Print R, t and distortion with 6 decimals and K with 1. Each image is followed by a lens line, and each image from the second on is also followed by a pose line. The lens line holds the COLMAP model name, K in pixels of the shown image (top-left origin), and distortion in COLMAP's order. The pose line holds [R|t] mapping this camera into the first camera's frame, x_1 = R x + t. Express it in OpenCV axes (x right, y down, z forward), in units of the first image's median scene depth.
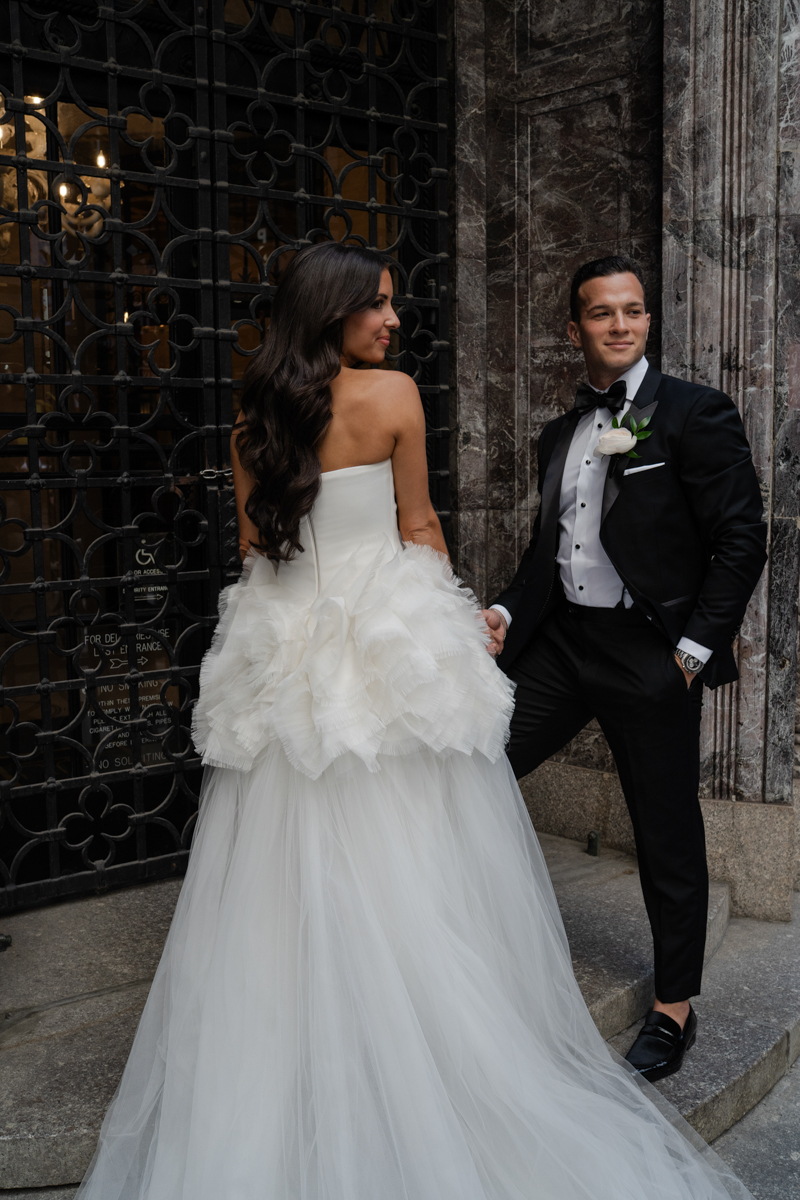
lens RADIAL K [[1163.7, 0, 401.0], [0, 1163.7, 615.0], [0, 0, 1]] dist [-0.117152, 0.152741]
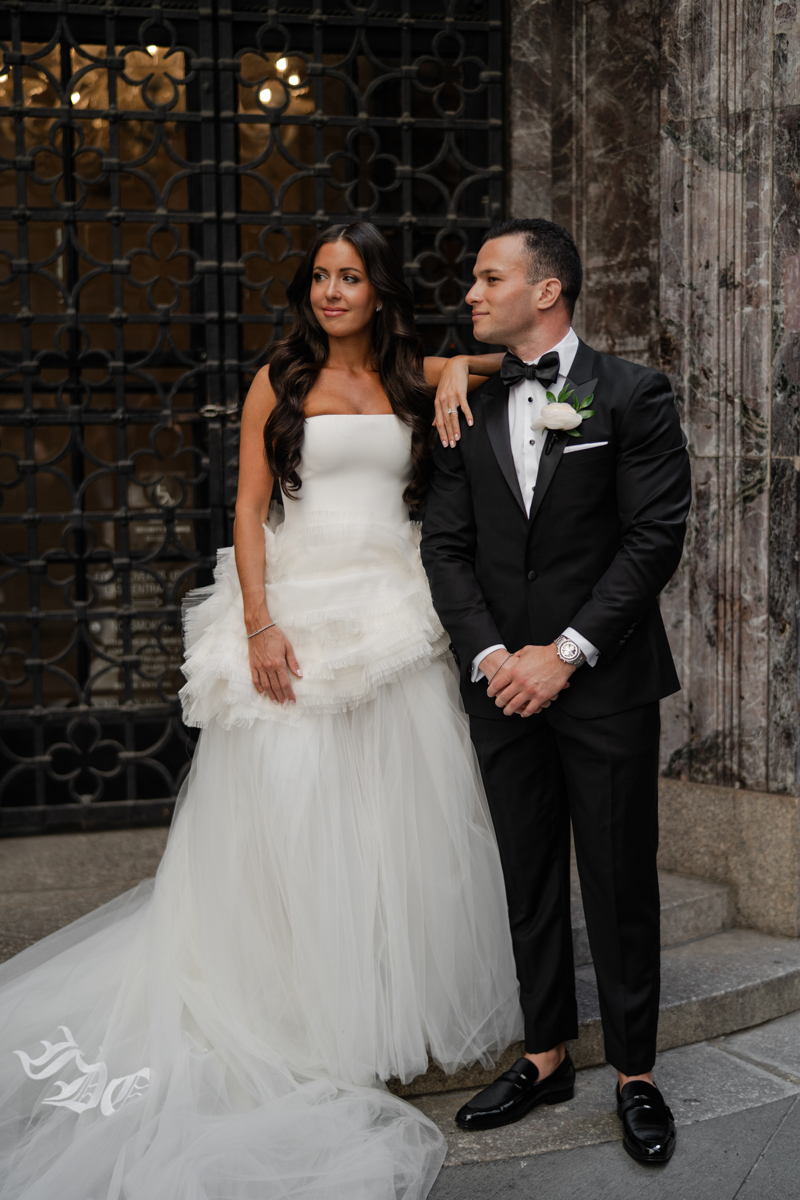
lens RADIAL K [[1714.6, 0, 400.0], [0, 1714.6, 600.0], [0, 0, 1]] dist [-0.025405, 0.206238]
pose [[0.927586, 0.037105, -0.371763, 0.540790], [-0.047834, 0.998661, -0.019676, 0.060187], [0.370536, 0.036035, 0.928119, -0.288561]]
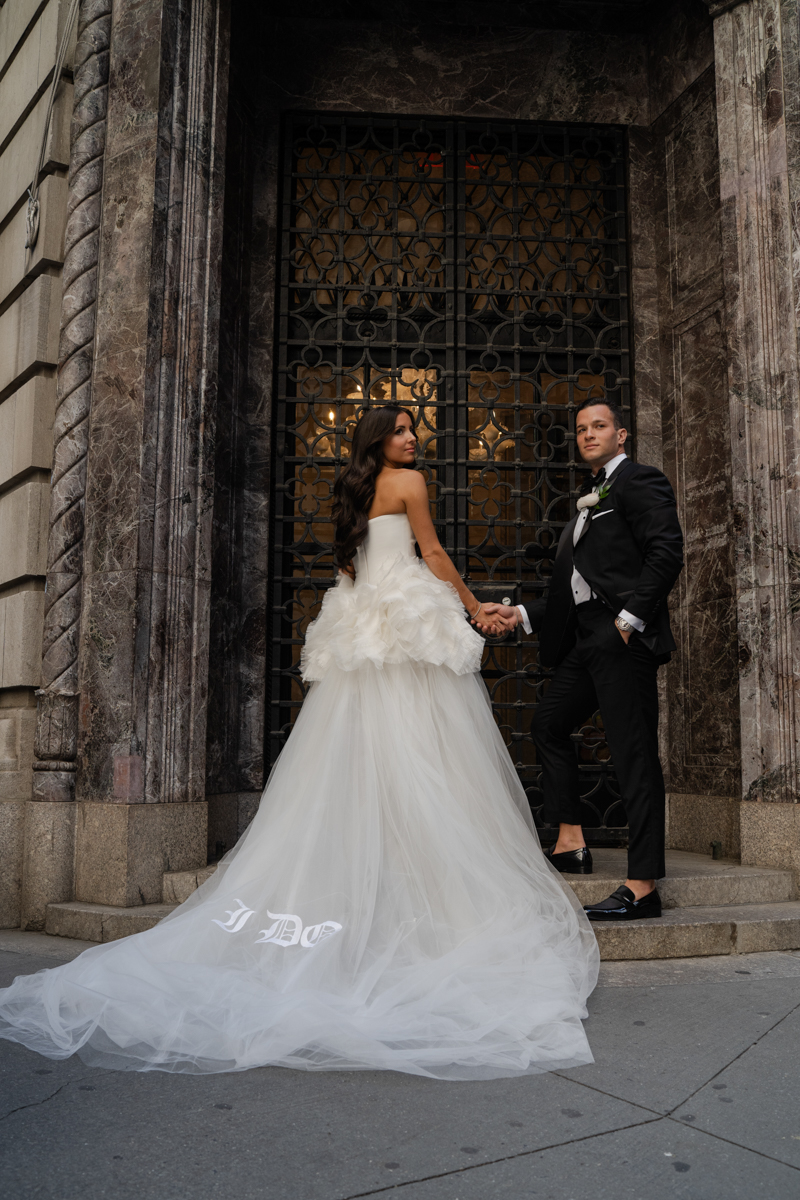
lens RADIAL K [[1161.8, 0, 402.6], [0, 1161.8, 600.5], [0, 0, 1]] dist [-0.100245, 0.159348]
pose [[0.867752, -0.046765, -0.494793, 0.568004], [-0.079792, 0.969540, -0.231571, 0.281312], [0.490551, 0.240427, 0.837589, -0.343402]]
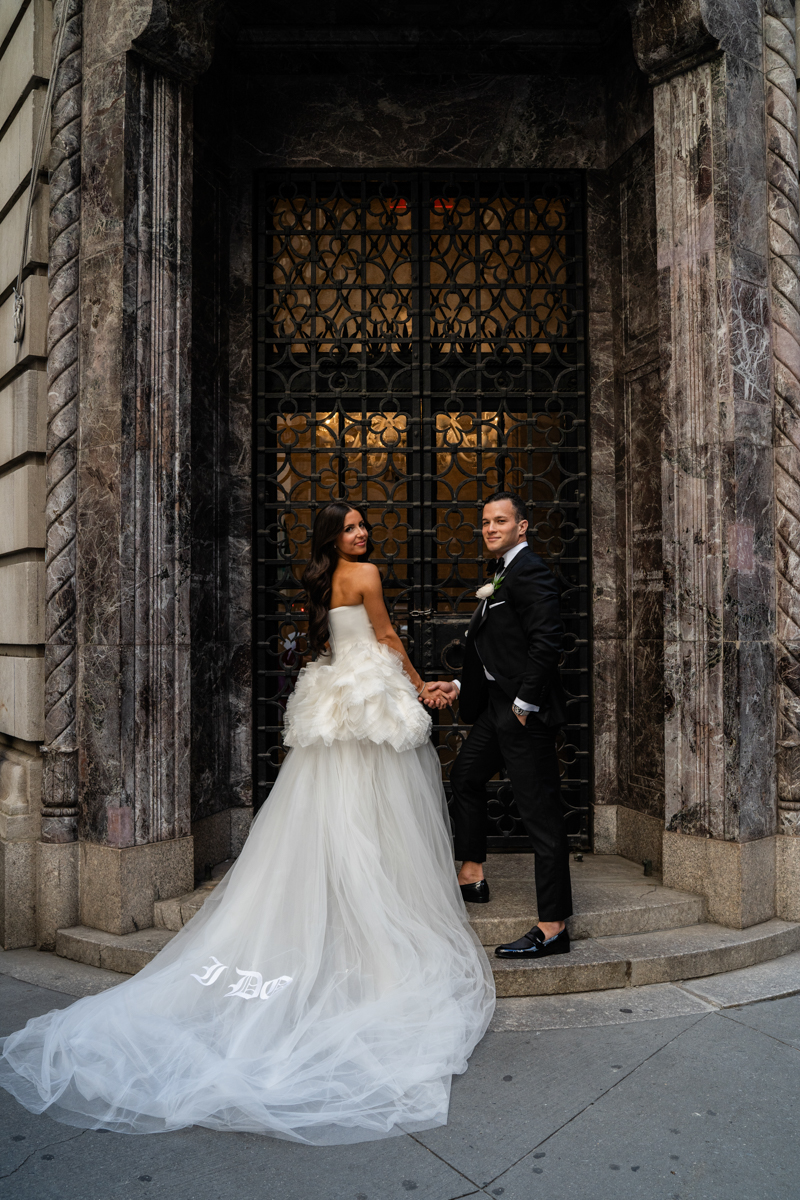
lens RADIAL K [[1165.3, 0, 408.0], [0, 1165.3, 607.3], [0, 0, 1]] dist [-0.088872, 0.158270]
pose [[0.838493, -0.003429, -0.544902, 0.785475], [-0.074164, 0.989957, -0.120353, 0.080088], [0.539842, 0.141327, 0.829818, -0.453002]]
